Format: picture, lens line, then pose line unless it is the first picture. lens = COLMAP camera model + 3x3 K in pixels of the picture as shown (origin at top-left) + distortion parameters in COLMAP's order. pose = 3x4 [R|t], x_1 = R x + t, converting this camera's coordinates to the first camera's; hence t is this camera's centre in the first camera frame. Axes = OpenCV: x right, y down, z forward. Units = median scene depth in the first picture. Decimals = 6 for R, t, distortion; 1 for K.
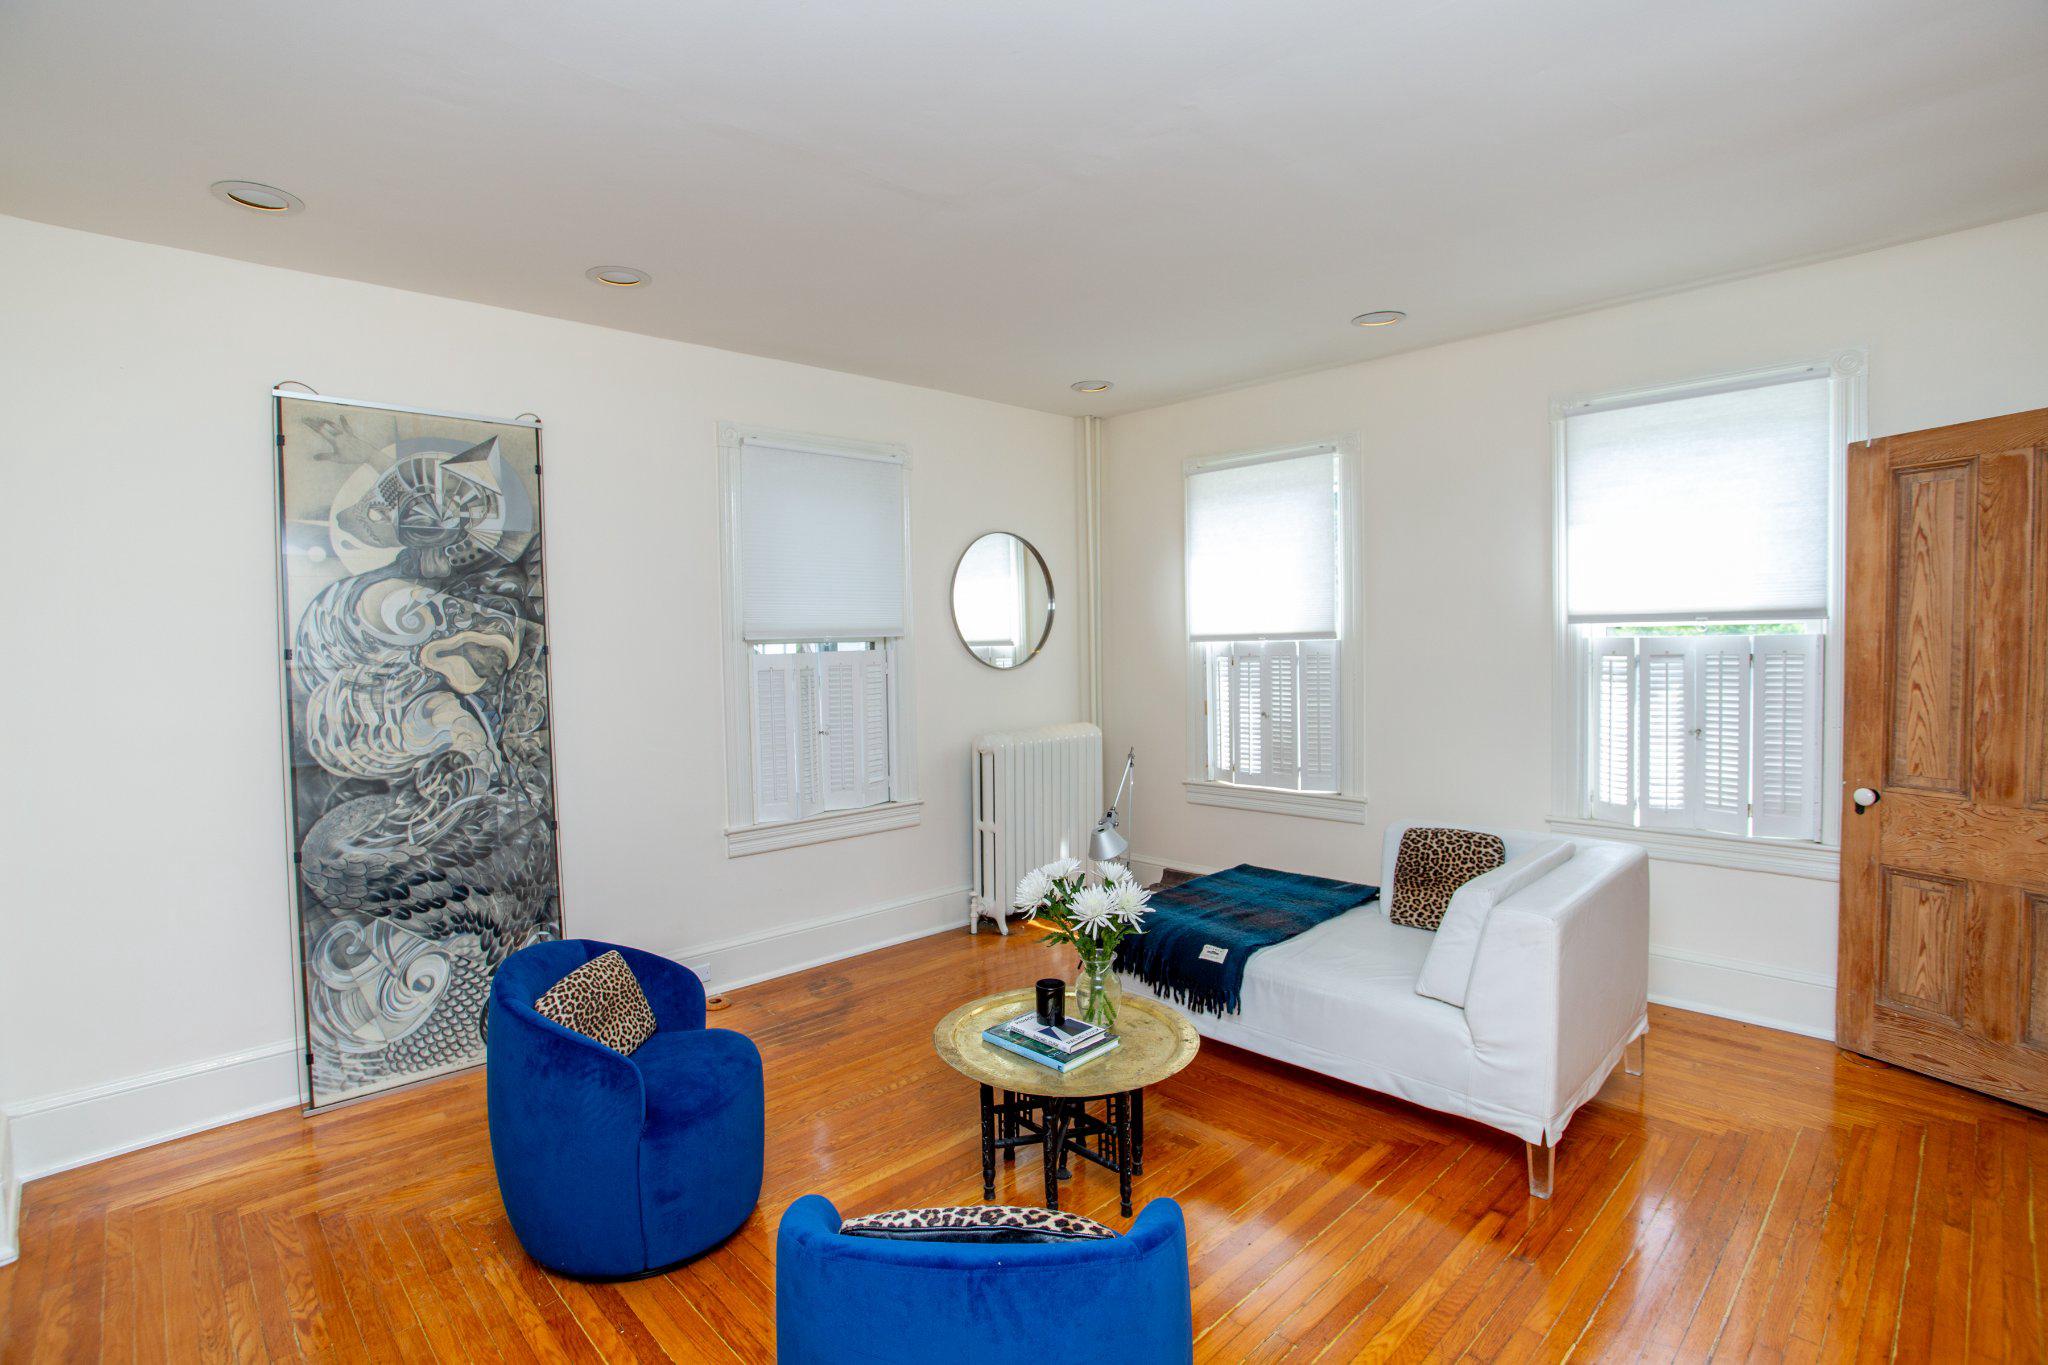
lens RADIAL K [[990.0, 0, 1015.8], [0, 990.0, 677.9], [0, 0, 1]] dist [-0.078488, 0.034518]
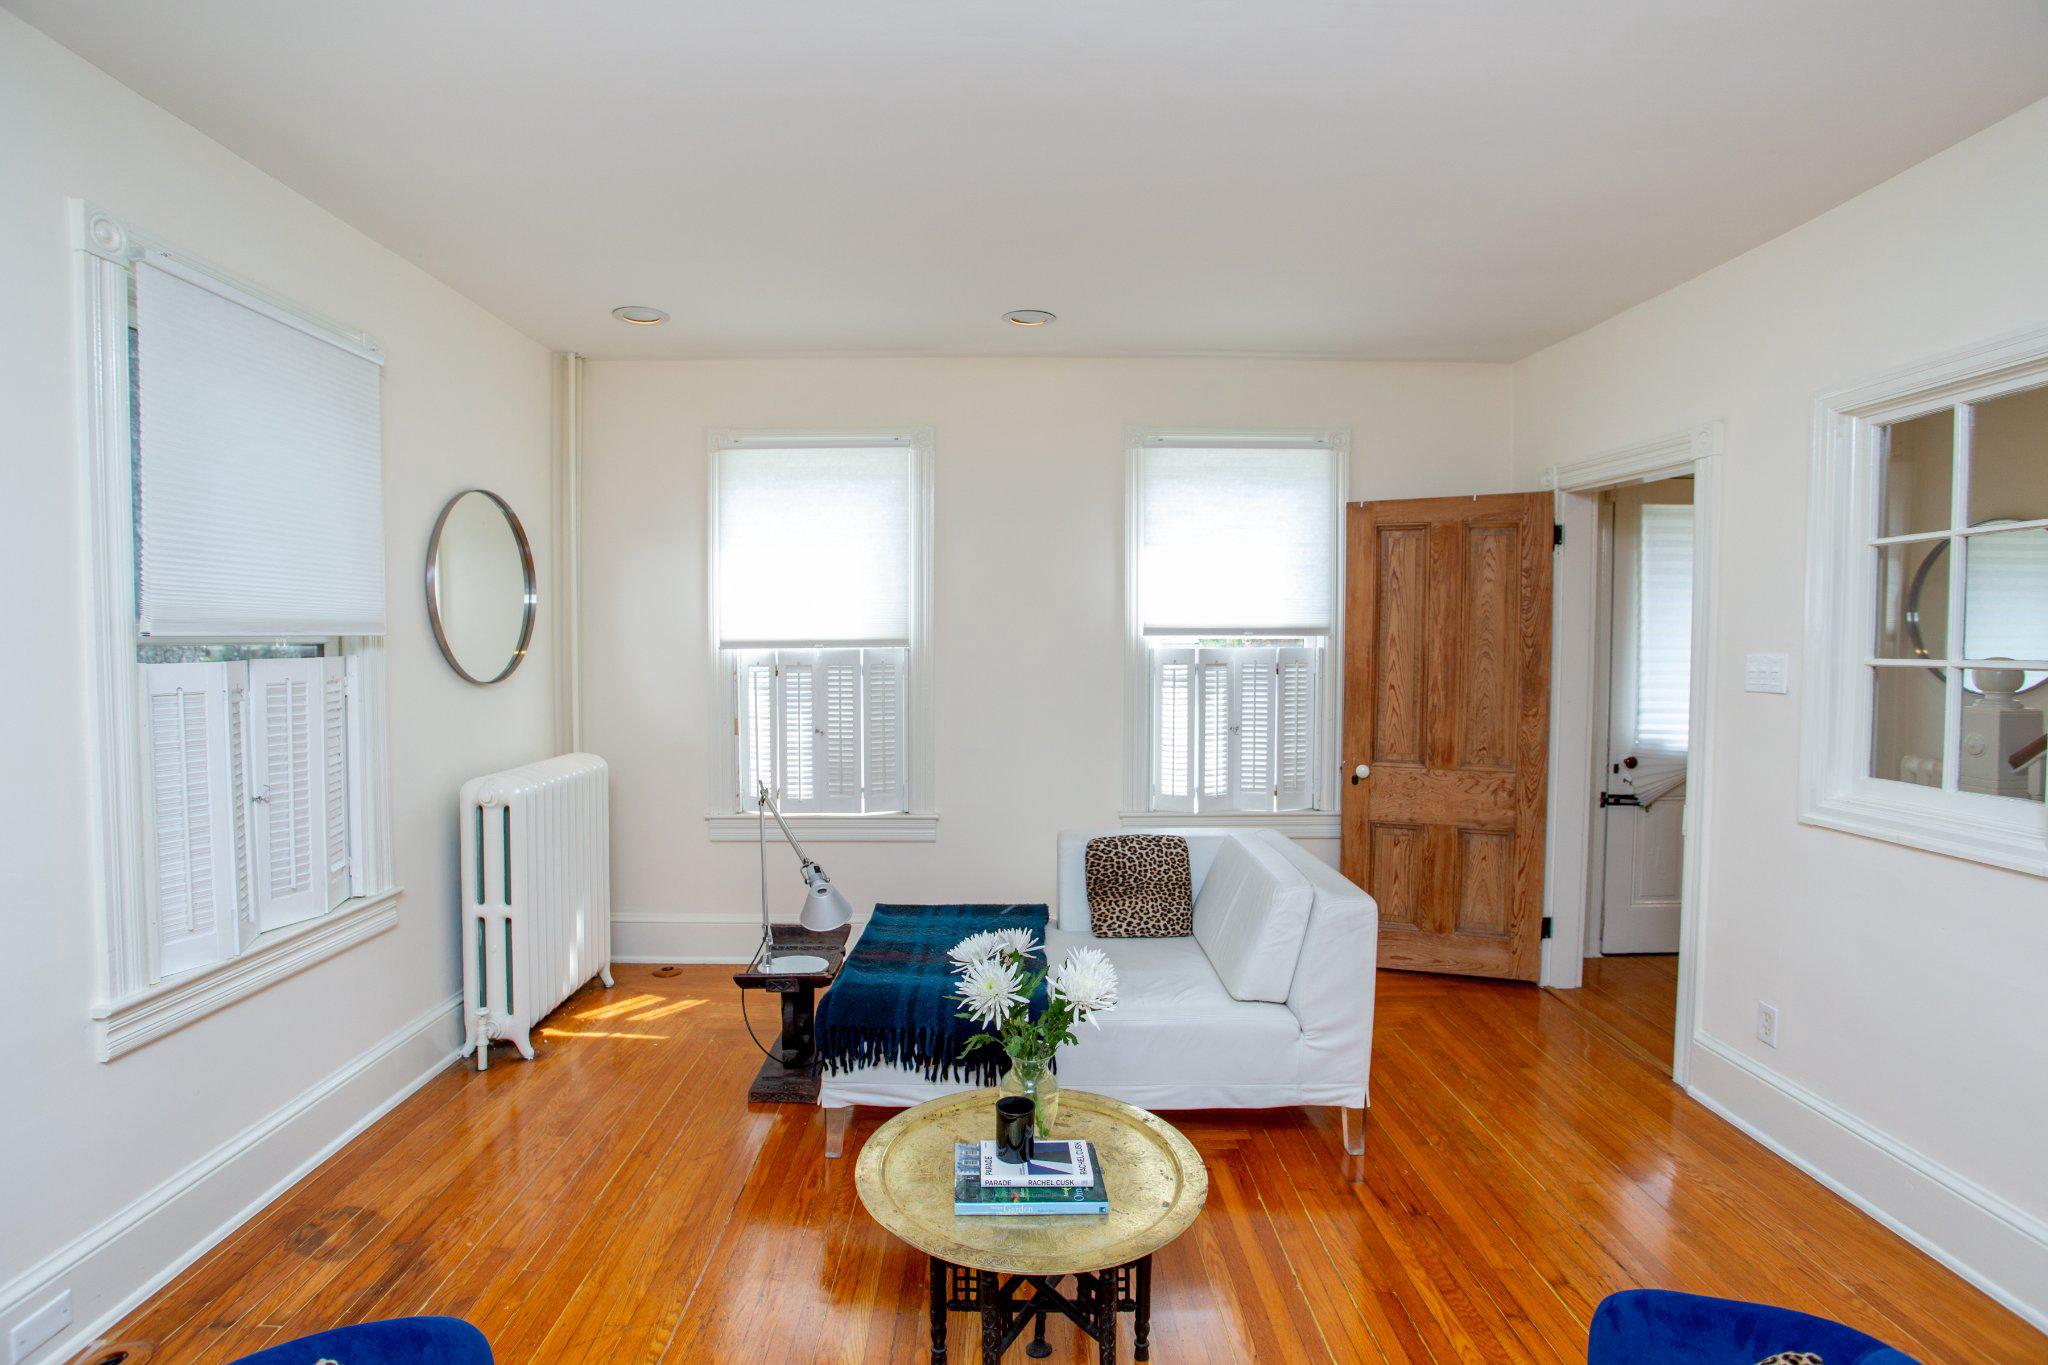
lens RADIAL K [[990.0, 0, 1015.8], [0, 990.0, 677.9], [0, 0, 1]] dist [-0.078488, 0.034518]
pose [[0.685857, -0.010390, 0.727662, -0.392414], [0.016807, 0.999858, -0.001565, -0.009752], [-0.727542, 0.013303, 0.685934, 0.381122]]
